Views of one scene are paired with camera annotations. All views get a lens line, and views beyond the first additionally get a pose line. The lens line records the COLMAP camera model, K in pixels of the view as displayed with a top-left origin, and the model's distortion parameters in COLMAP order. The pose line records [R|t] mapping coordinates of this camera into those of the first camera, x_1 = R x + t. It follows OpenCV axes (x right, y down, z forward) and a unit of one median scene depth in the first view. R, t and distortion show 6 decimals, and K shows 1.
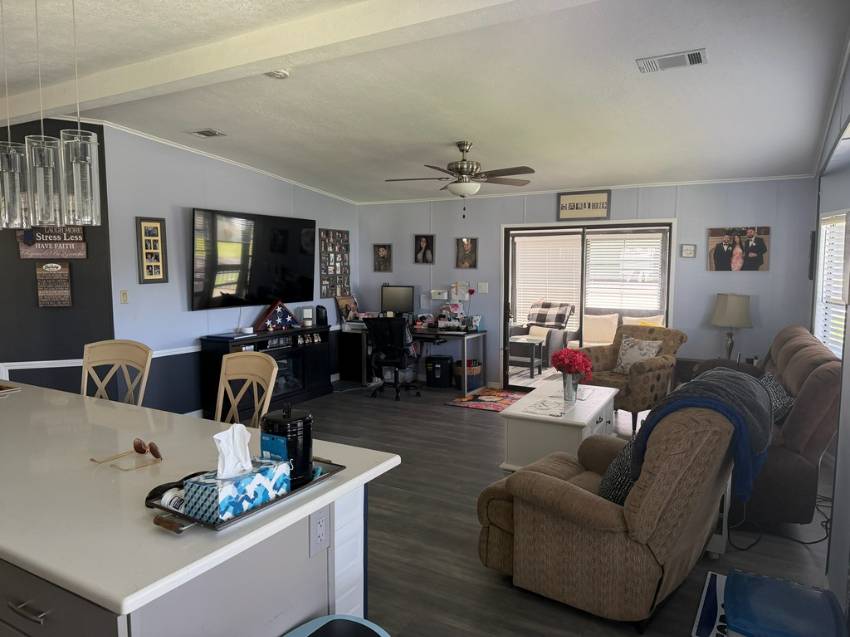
lens RADIAL K [[592.1, 0, 423.5], [0, 592.1, 315.0], [0, 0, 1]] dist [0.080914, -0.115518]
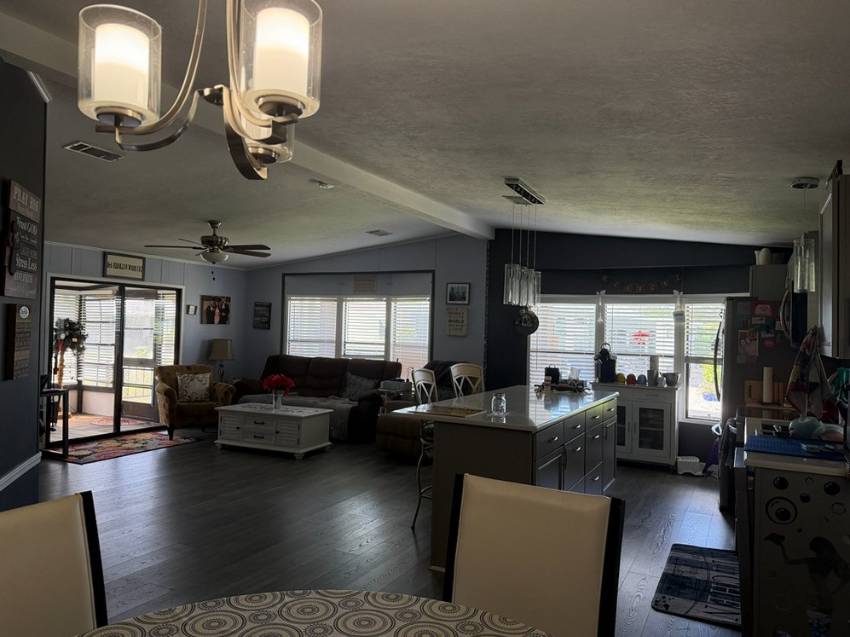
lens RADIAL K [[600.8, 0, 425.0], [0, 600.8, 318.5], [0, 0, 1]] dist [0.146008, -0.255468]
pose [[-0.049825, 0.015138, 0.998643, -1.026897], [0.066447, 0.997720, -0.011809, -0.032893], [-0.996545, 0.065769, -0.050717, 0.529062]]
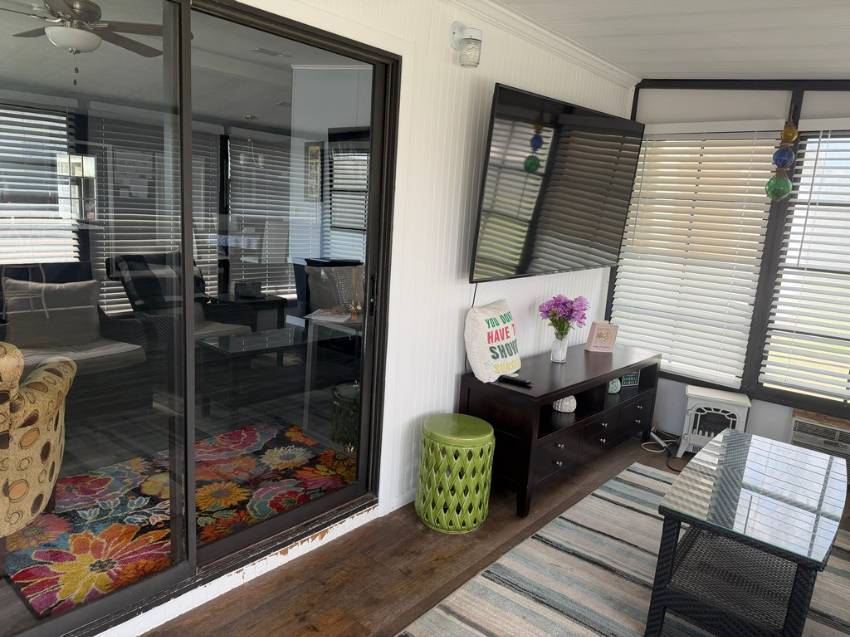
lens RADIAL K [[592.1, 0, 423.5], [0, 592.1, 315.0], [0, 0, 1]] dist [0.080914, -0.115518]
pose [[-0.184968, 0.161900, -0.969317, 0.594174], [-0.148882, 0.970336, 0.190480, -0.081947], [0.971402, 0.179546, -0.155377, 1.294930]]
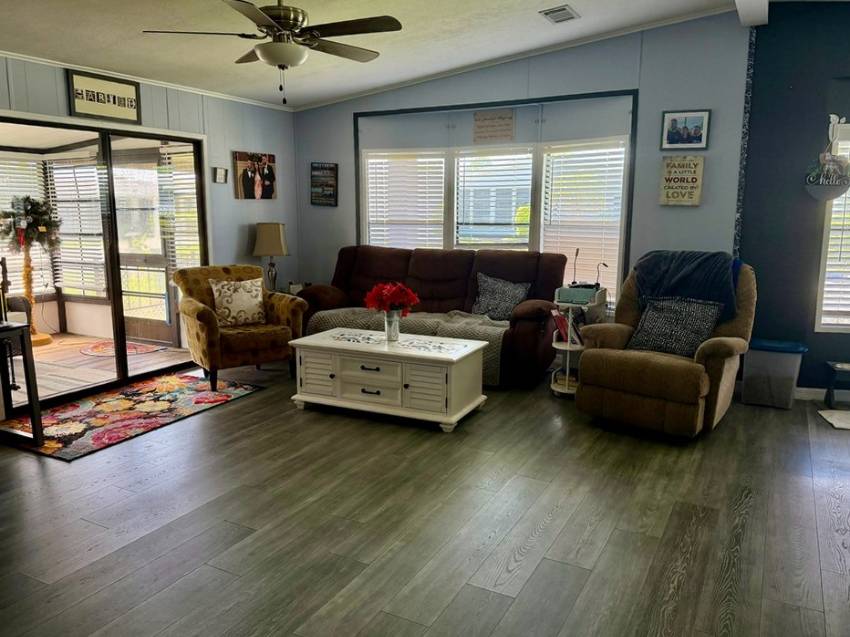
lens RADIAL K [[652.2, 0, 427.4], [0, 652.2, 311.9], [0, 0, 1]] dist [0.102591, -0.162911]
pose [[-0.037679, -0.159764, 0.986436, -0.548359], [0.093043, 0.982288, 0.162646, -0.040400], [-0.994949, 0.097909, -0.022146, 0.744915]]
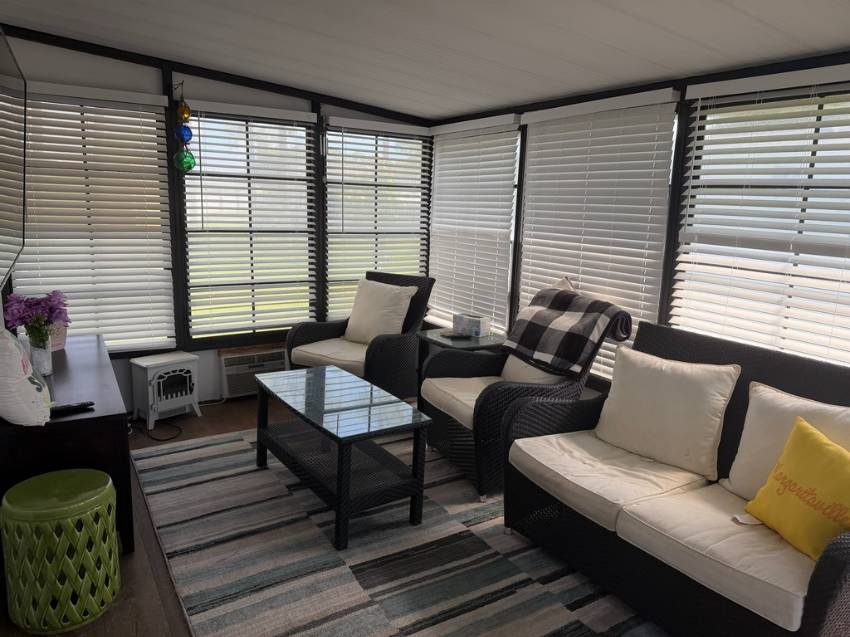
lens RADIAL K [[592.1, 0, 423.5], [0, 592.1, 315.0], [0, 0, 1]] dist [0.080914, -0.115518]
pose [[0.885699, 0.115790, -0.449589, 0.486550], [-0.075046, 0.991371, 0.107483, -0.066793], [0.458155, -0.061457, 0.886745, 1.061105]]
